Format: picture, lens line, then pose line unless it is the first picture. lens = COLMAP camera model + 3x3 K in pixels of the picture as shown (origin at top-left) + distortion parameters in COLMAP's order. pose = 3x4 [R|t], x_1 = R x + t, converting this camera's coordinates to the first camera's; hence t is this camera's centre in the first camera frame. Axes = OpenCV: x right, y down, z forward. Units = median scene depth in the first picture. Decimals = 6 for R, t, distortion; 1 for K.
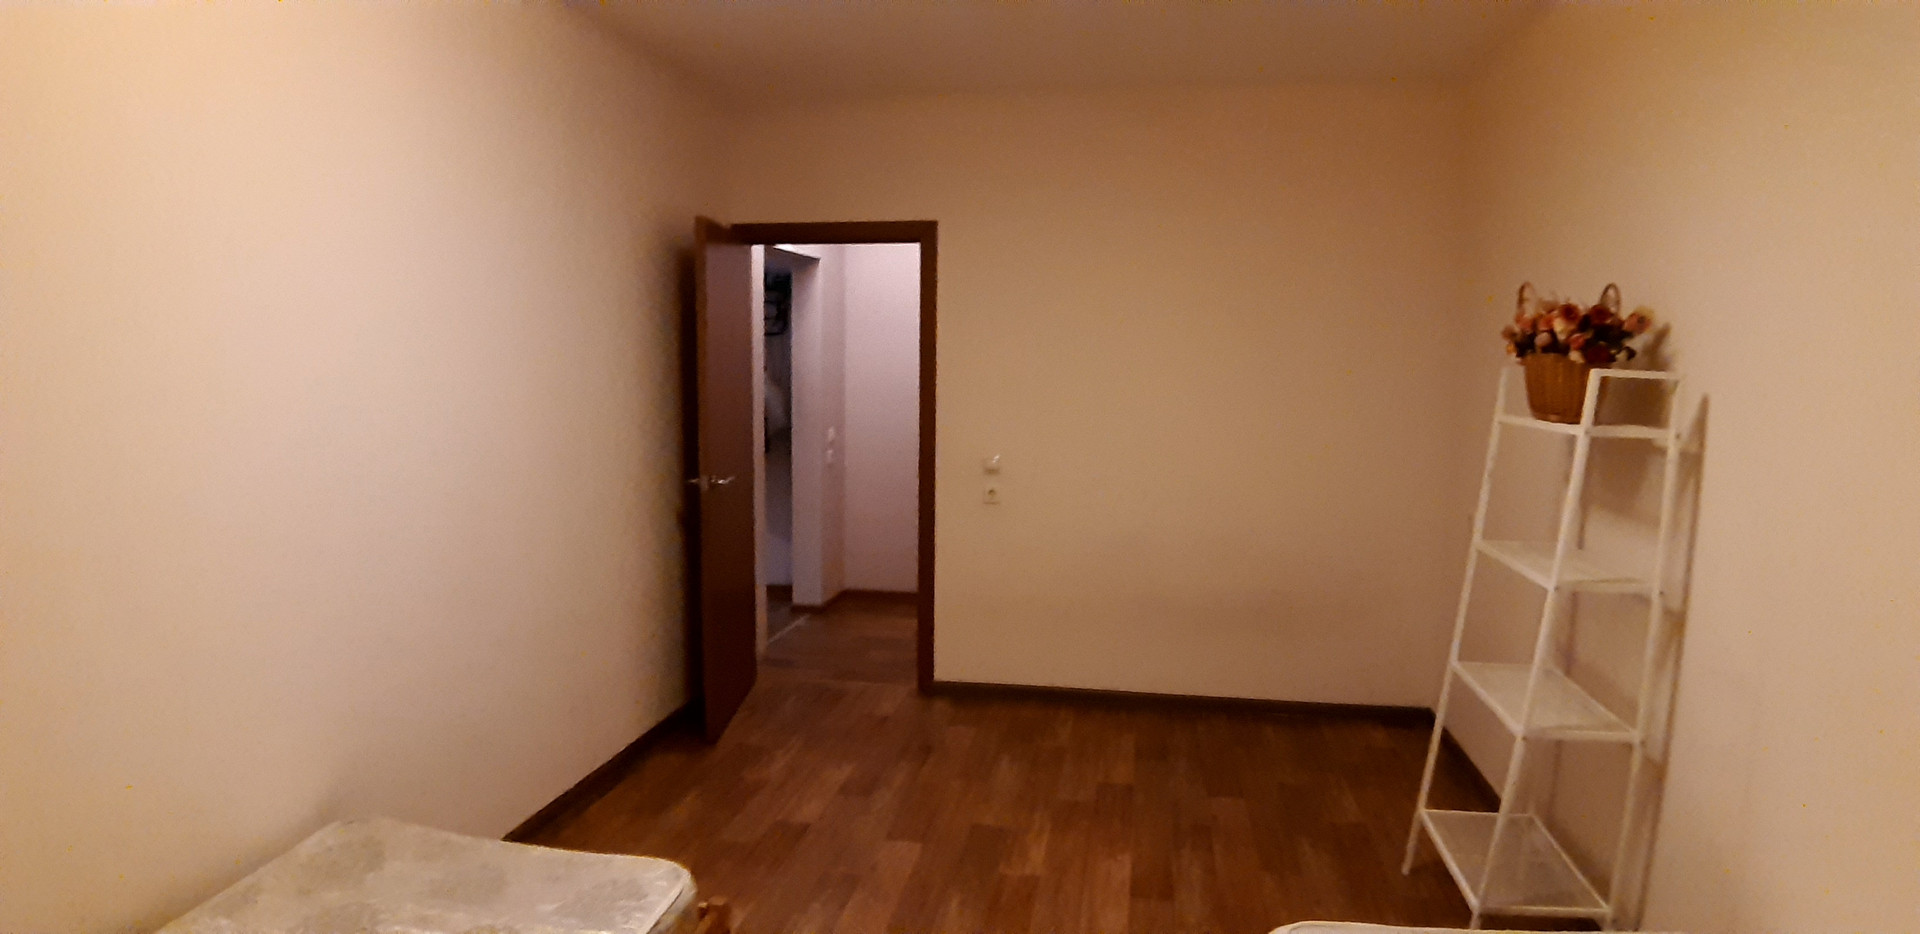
lens RADIAL K [[1038.0, 0, 960.1], [0, 1038.0, 471.1], [0, 0, 1]] dist [-0.004579, -0.000506]
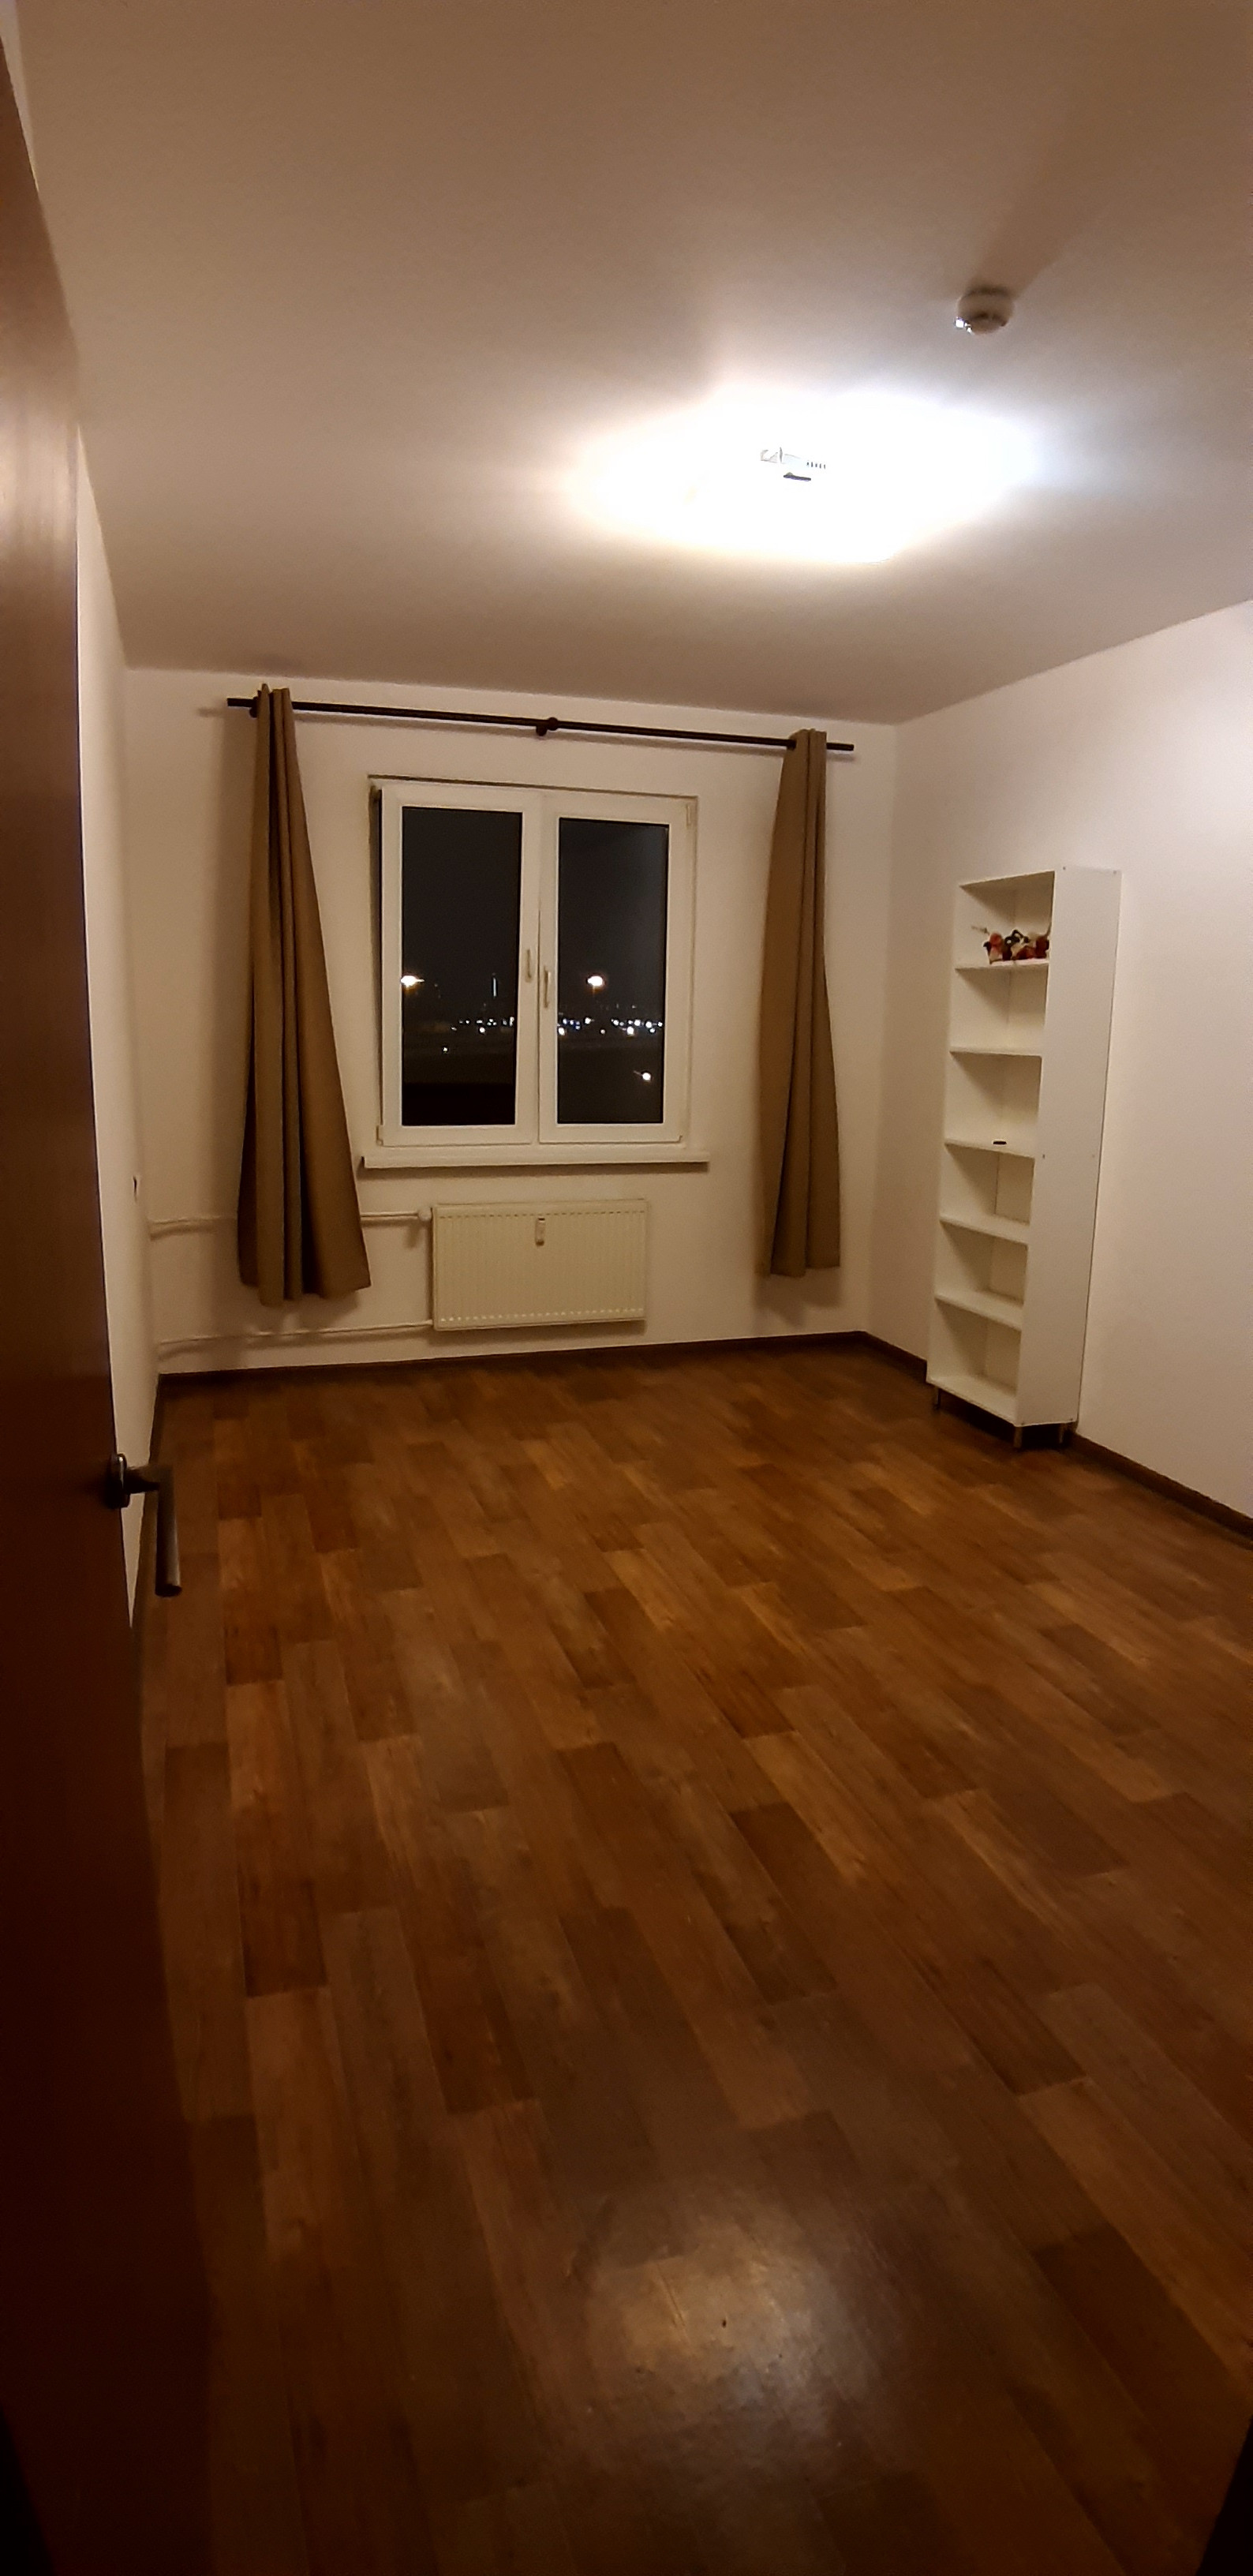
lens RADIAL K [[1392.5, 0, 625.3], [0, 1392.5, 1286.1], [0, 0, 1]] dist [-0.004579, -0.000506]
pose [[-0.886843, 0.073358, -0.456210, 0.309454], [-0.078357, 0.949142, 0.304943, -0.193562], [0.455378, 0.306184, -0.835992, 1.692279]]
